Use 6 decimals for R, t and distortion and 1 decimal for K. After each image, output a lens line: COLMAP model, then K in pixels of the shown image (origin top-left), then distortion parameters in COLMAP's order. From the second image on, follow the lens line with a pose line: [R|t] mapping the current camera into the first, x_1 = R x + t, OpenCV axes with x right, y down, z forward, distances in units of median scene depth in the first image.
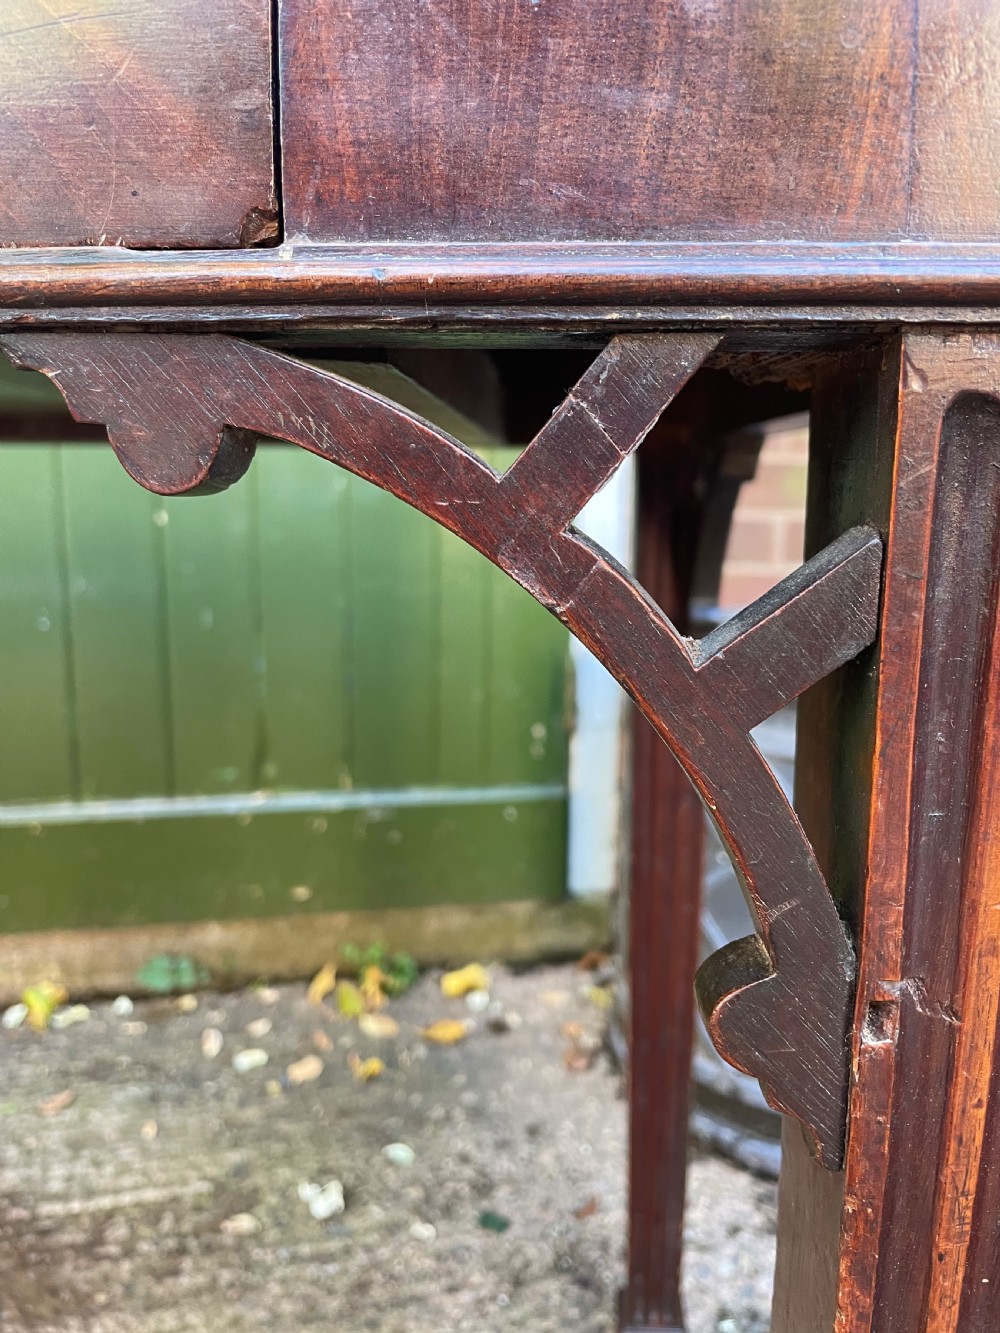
lens RADIAL K [[1044.5, 0, 495.3], [0, 1044.5, 653.2], [0, 0, 1]] dist [0.052311, -0.095848]
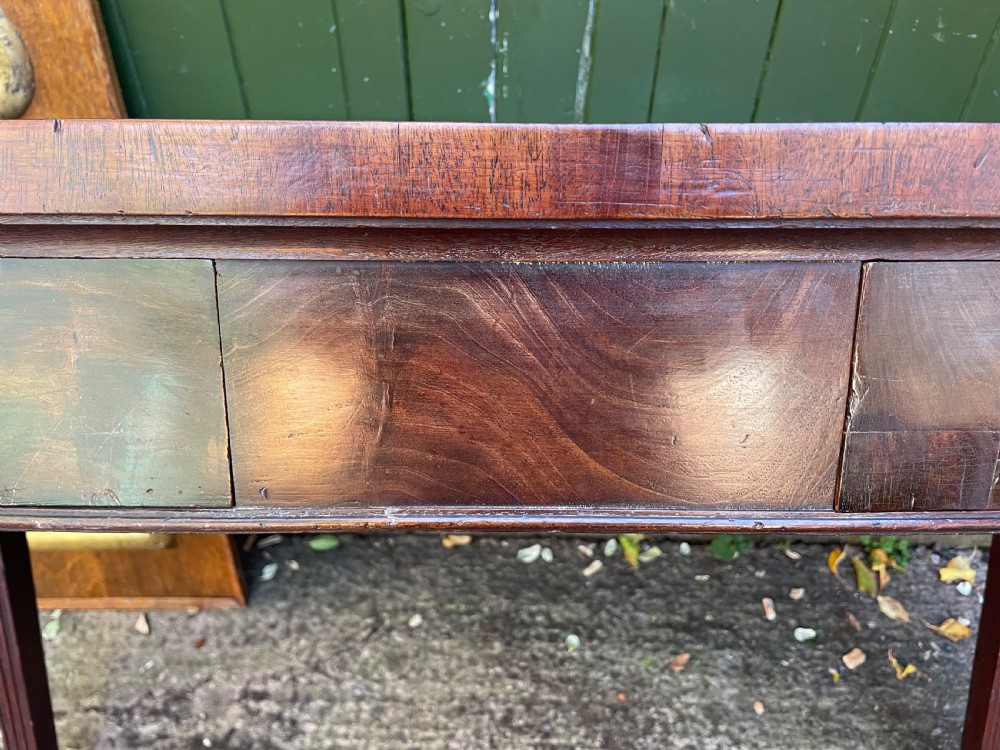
lens RADIAL K [[765.1, 0, 493.5], [0, 765.1, 376.6], [0, 0, 1]] dist [0.084448, -0.118985]
pose [[0.975101, 0.142557, -0.169868, -0.574266], [-0.029337, 0.842190, 0.538382, -0.474480], [0.219811, -0.519994, 0.825403, 0.307442]]
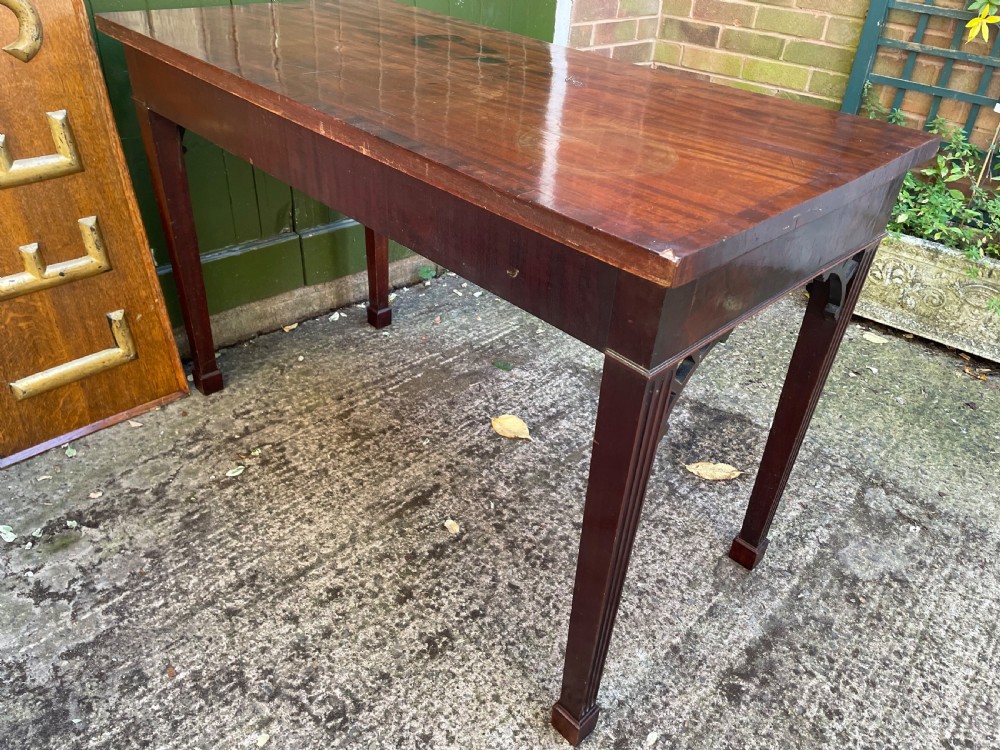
lens RADIAL K [[765.1, 0, 506.8], [0, 765.1, 368.1], [0, 0, 1]] dist [0.084448, -0.118985]
pose [[0.851706, -0.254050, 0.458318, -1.276977], [0.036462, 0.901231, 0.431802, -0.325490], [-0.522750, -0.351057, 0.776847, -0.710362]]
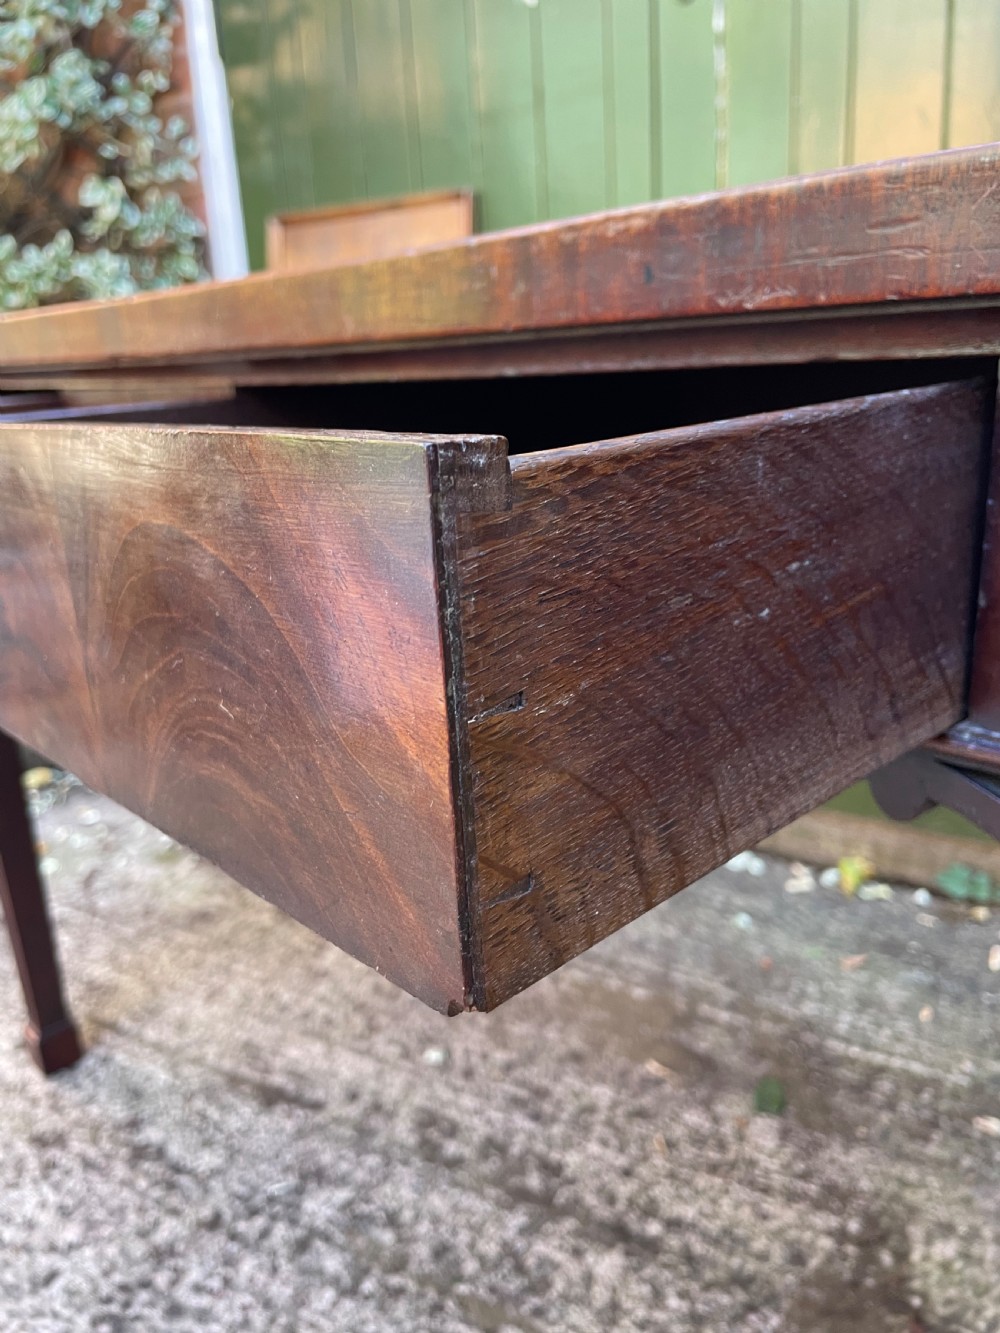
lens RADIAL K [[1044.5, 0, 483.1], [0, 1044.5, 669.3], [0, 0, 1]] dist [0.052311, -0.095848]
pose [[0.703880, 0.166566, -0.690514, 0.065914], [-0.052916, 0.981712, 0.182868, -0.107712], [0.708345, -0.092178, 0.699822, -0.123455]]
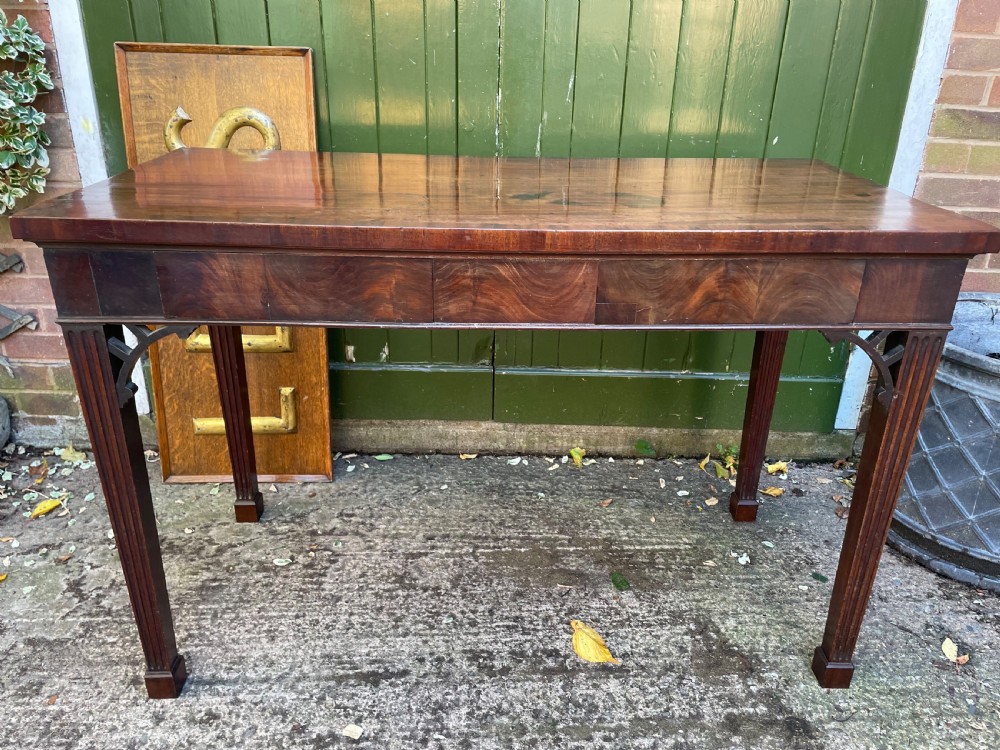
lens RADIAL K [[765.1, 0, 503.3], [0, 765.1, 366.7], [0, 0, 1]] dist [0.084448, -0.118985]
pose [[0.980818, 0.090764, -0.172507, -0.399390], [-0.046298, 0.968128, 0.246140, -0.285210], [0.189349, -0.233432, 0.953759, -0.622955]]
